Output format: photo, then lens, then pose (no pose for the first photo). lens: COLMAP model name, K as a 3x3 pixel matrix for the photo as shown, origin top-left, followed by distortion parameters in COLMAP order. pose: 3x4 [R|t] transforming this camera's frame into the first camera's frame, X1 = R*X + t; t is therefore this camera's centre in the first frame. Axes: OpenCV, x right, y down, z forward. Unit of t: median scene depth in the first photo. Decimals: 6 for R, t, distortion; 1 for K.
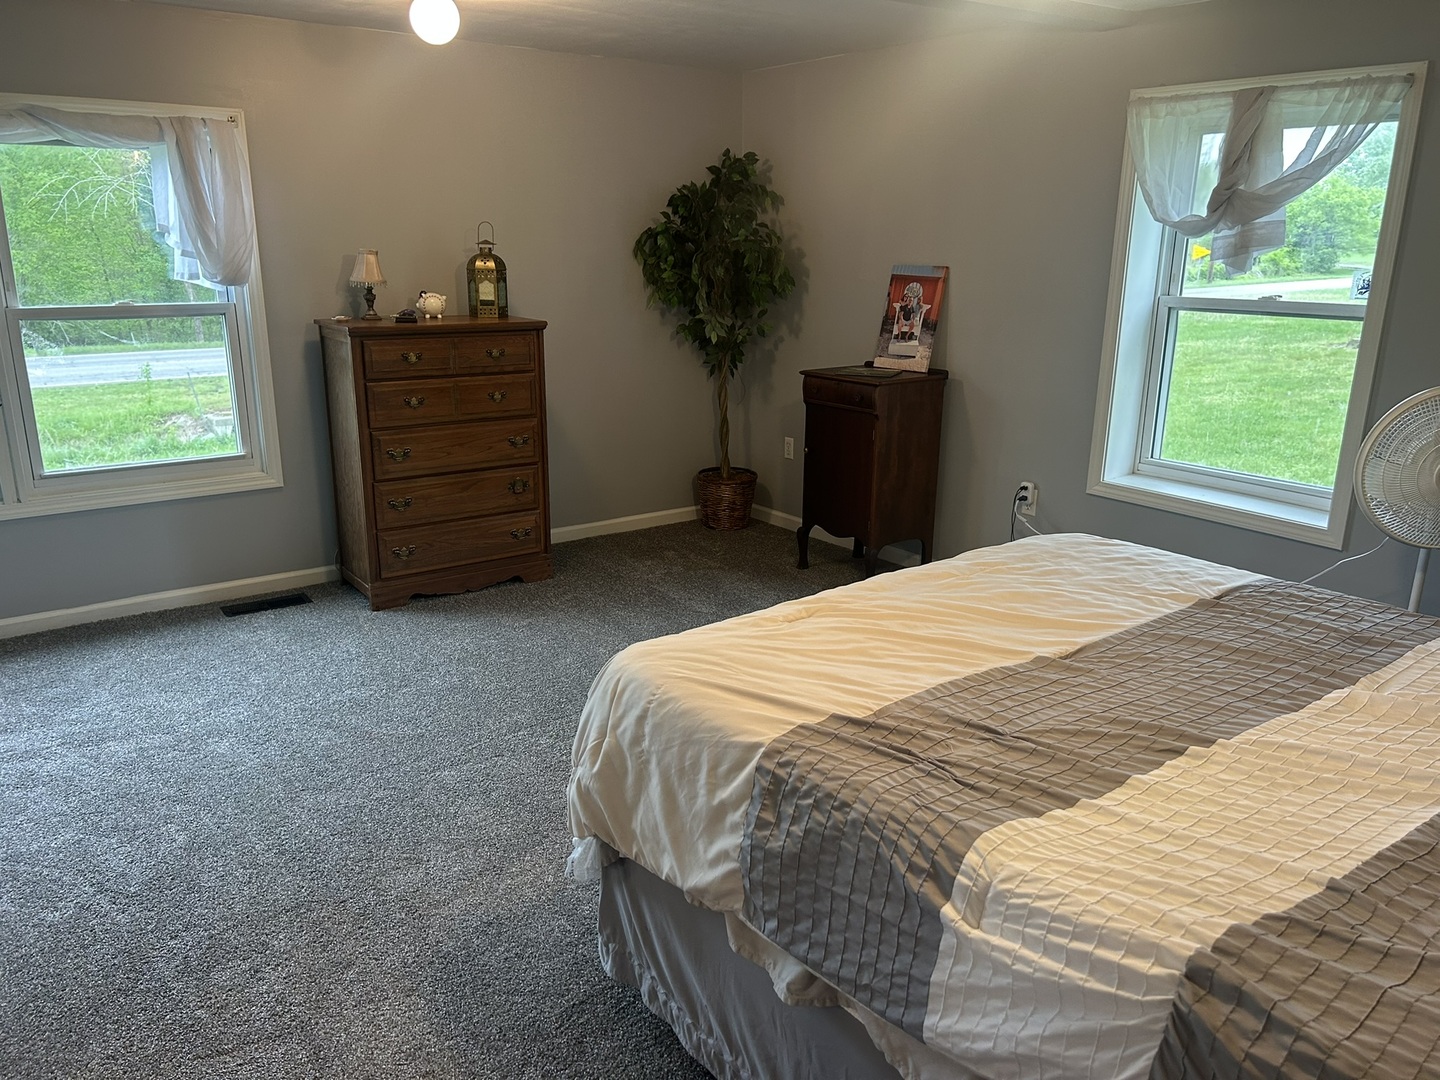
lens RADIAL K [[1087.7, 0, 719.9], [0, 1087.7, 544.7], [0, 0, 1]] dist [0.095208, -0.090020]
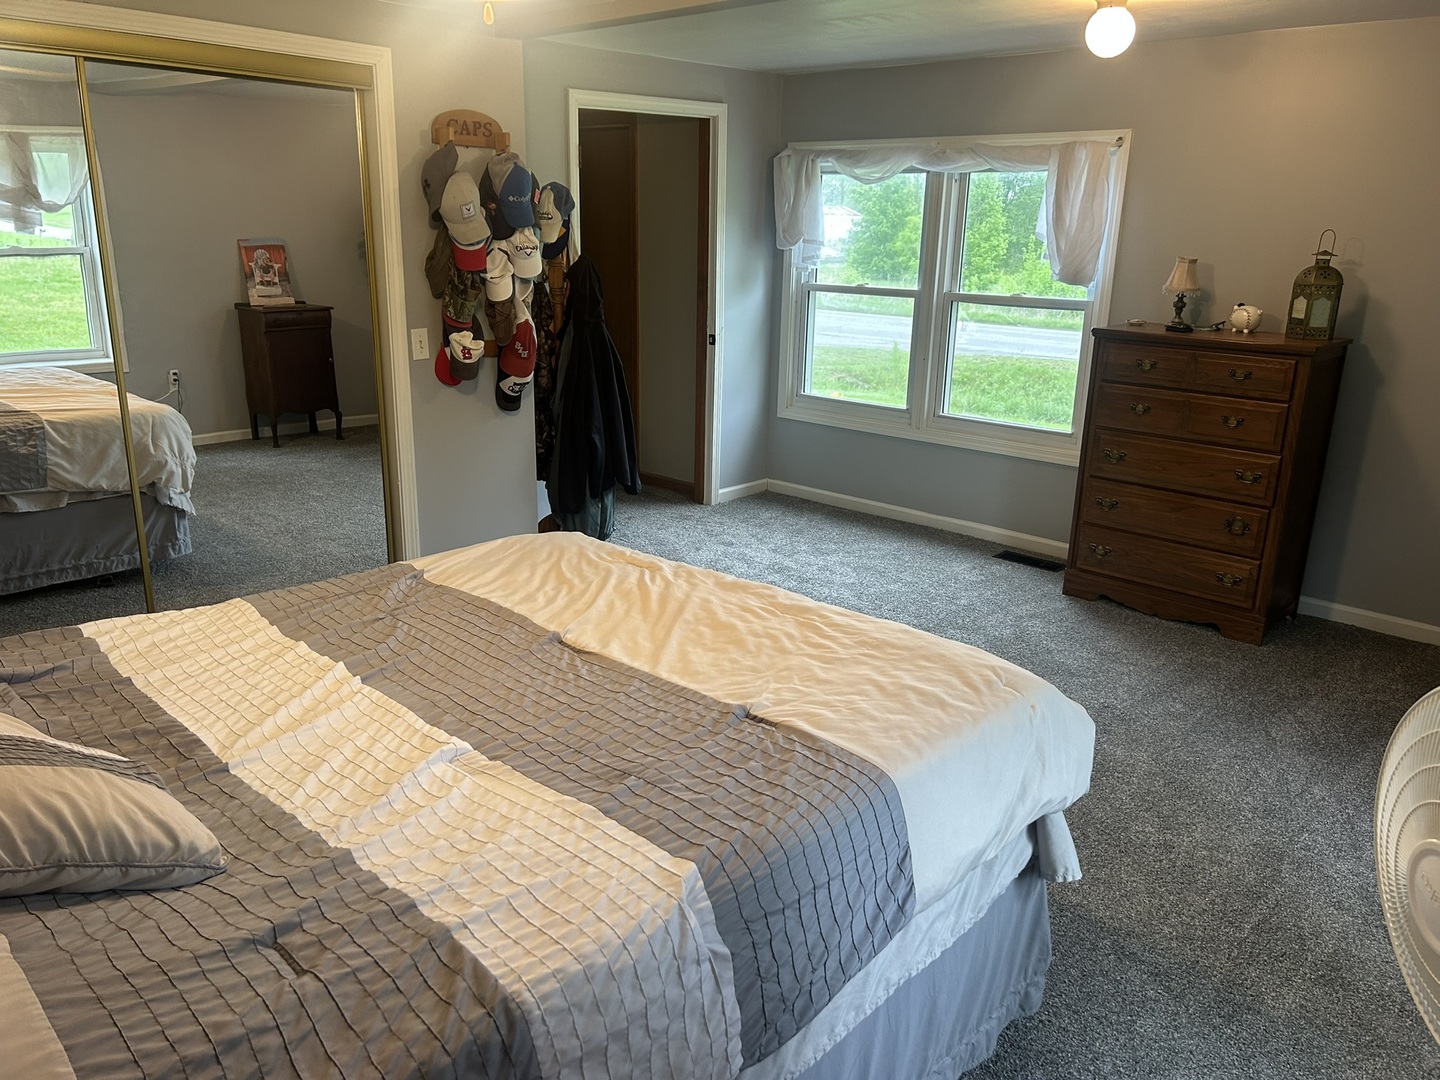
lens RADIAL K [[1087.7, 0, 717.6], [0, 1087.7, 535.9], [0, 0, 1]] dist [0.095208, -0.090020]
pose [[0.194194, 0.274646, -0.941732, 0.608416], [-0.288526, 0.933534, 0.212758, -0.121474], [0.937572, 0.230398, 0.260529, 0.393143]]
